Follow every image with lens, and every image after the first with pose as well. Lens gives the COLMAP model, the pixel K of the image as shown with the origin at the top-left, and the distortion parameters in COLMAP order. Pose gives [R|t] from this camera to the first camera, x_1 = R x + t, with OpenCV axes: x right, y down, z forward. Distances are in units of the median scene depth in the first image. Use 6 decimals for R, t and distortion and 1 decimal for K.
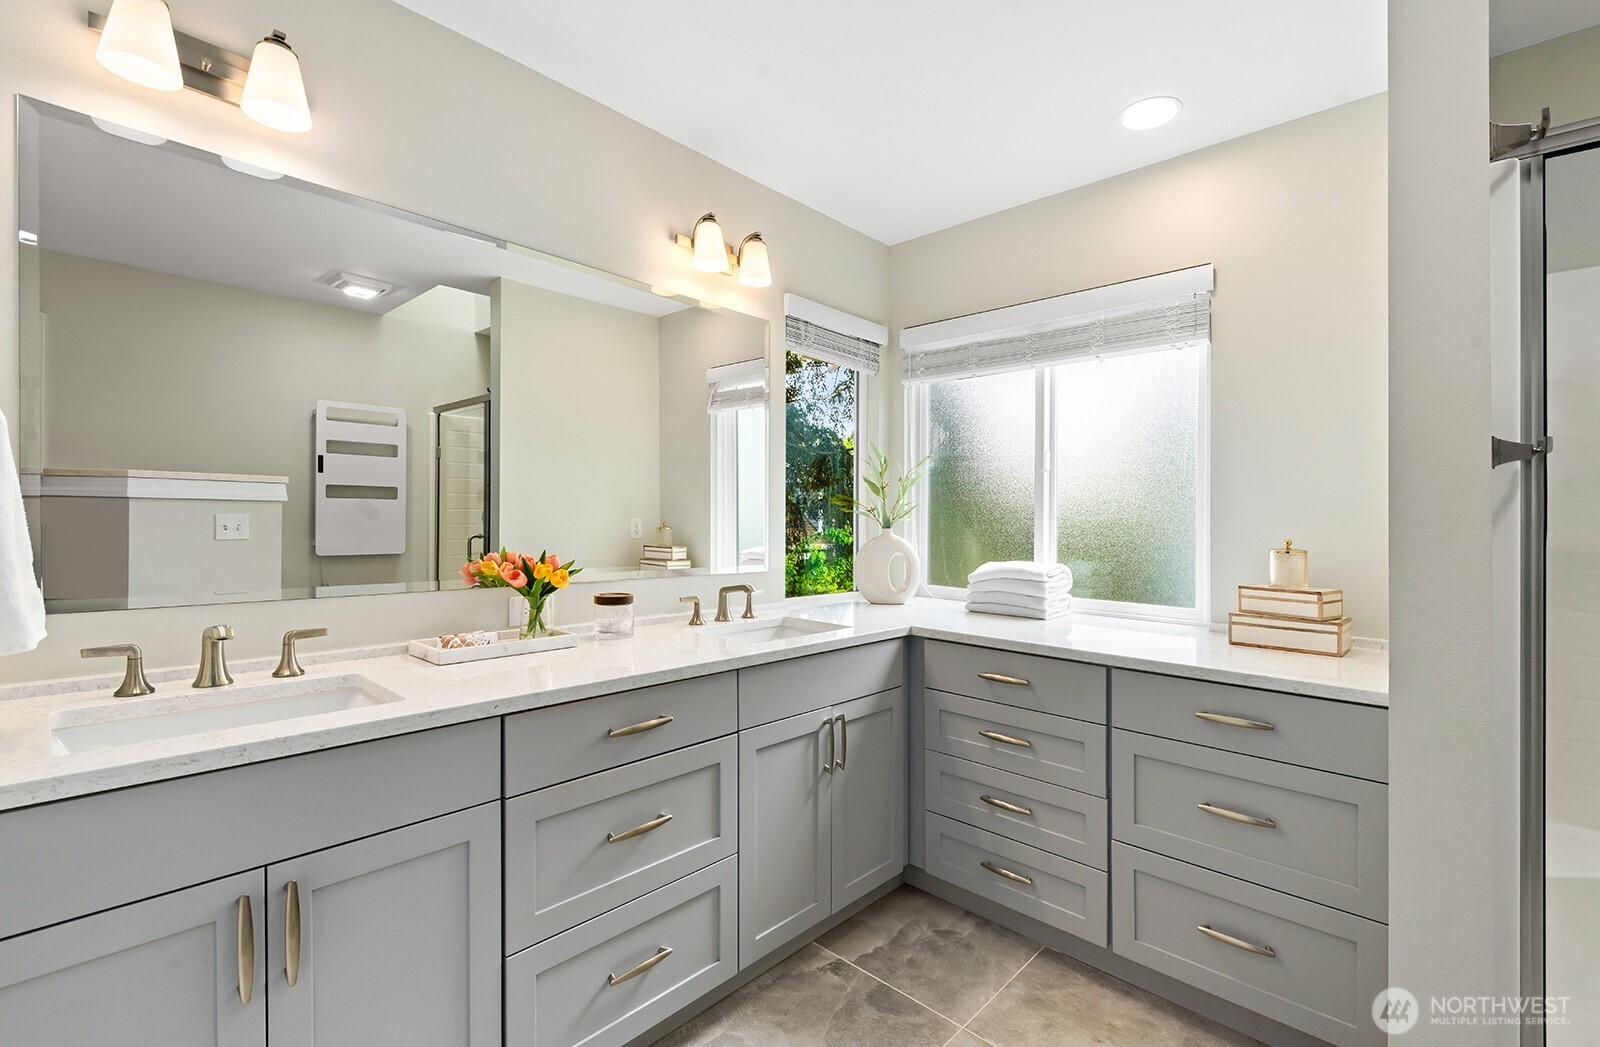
lens RADIAL K [[710.0, 0, 798.9], [0, 710.0, 526.8], [0, 0, 1]] dist [-0.004407, -0.000925]
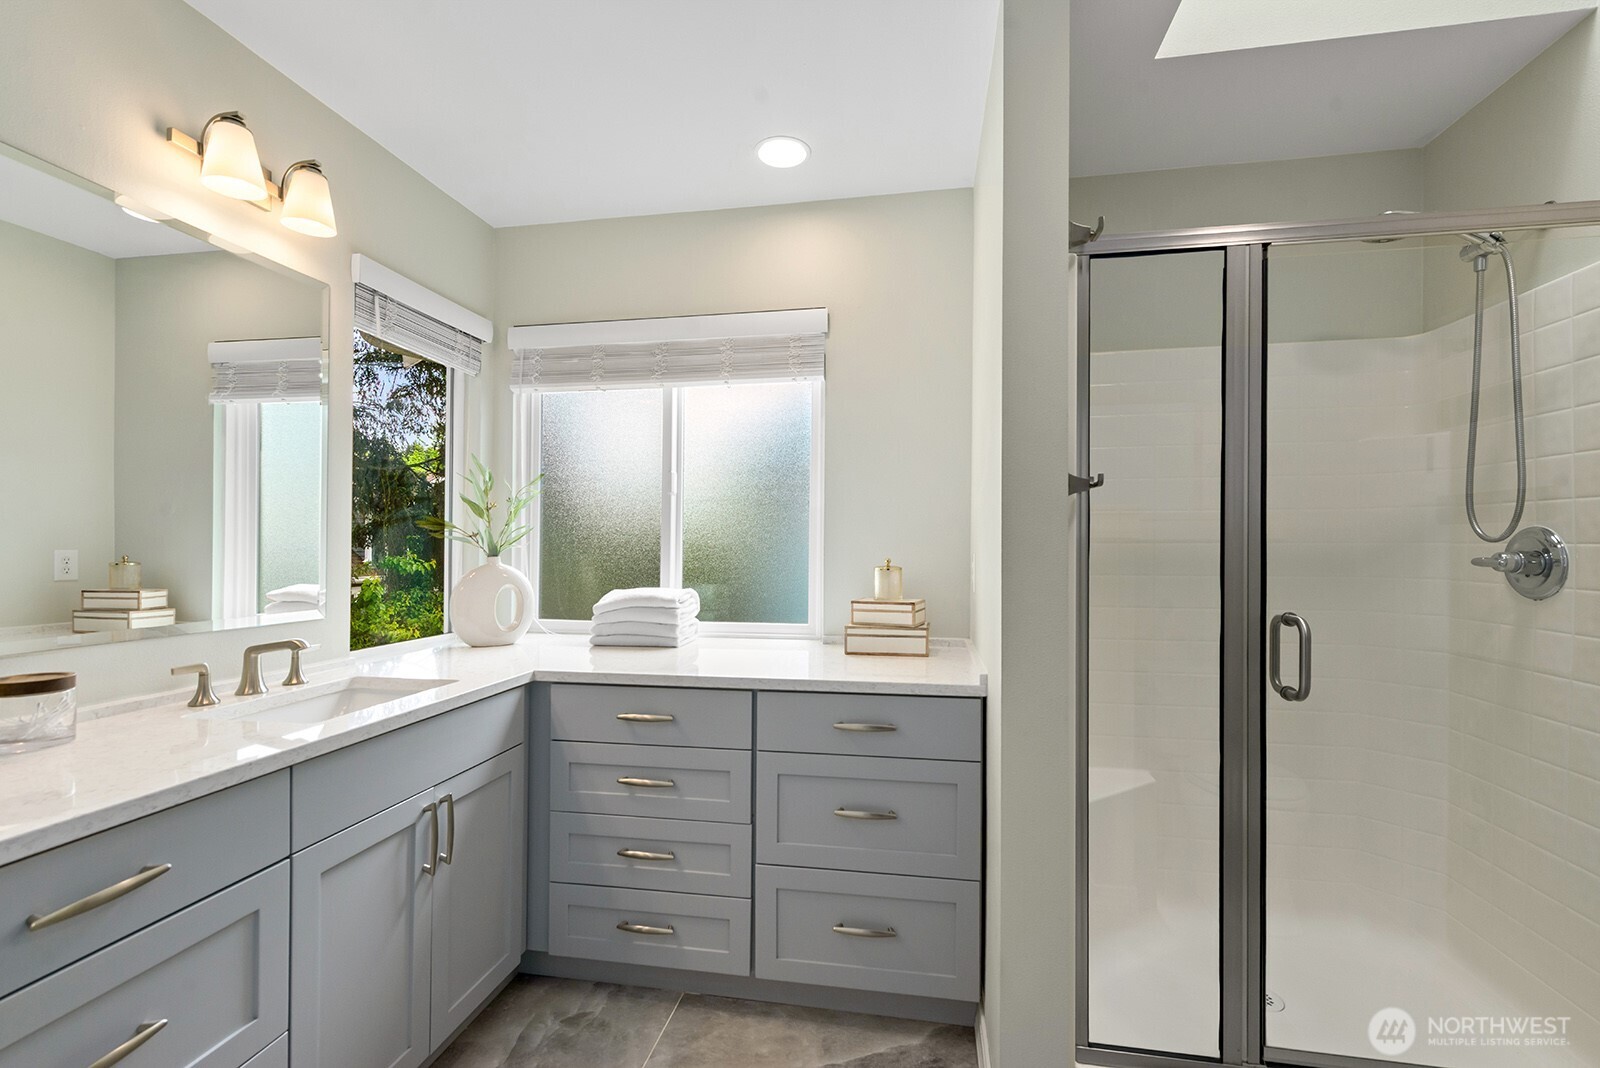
lens RADIAL K [[705.6, 0, 813.5], [0, 705.6, 529.1], [0, 0, 1]] dist [0.005609, -0.002627]
pose [[0.828232, -0.003458, 0.560375, -0.039038], [0.020595, 0.999493, -0.024272, -0.003025], [-0.560007, 0.031644, 0.827883, 0.102060]]
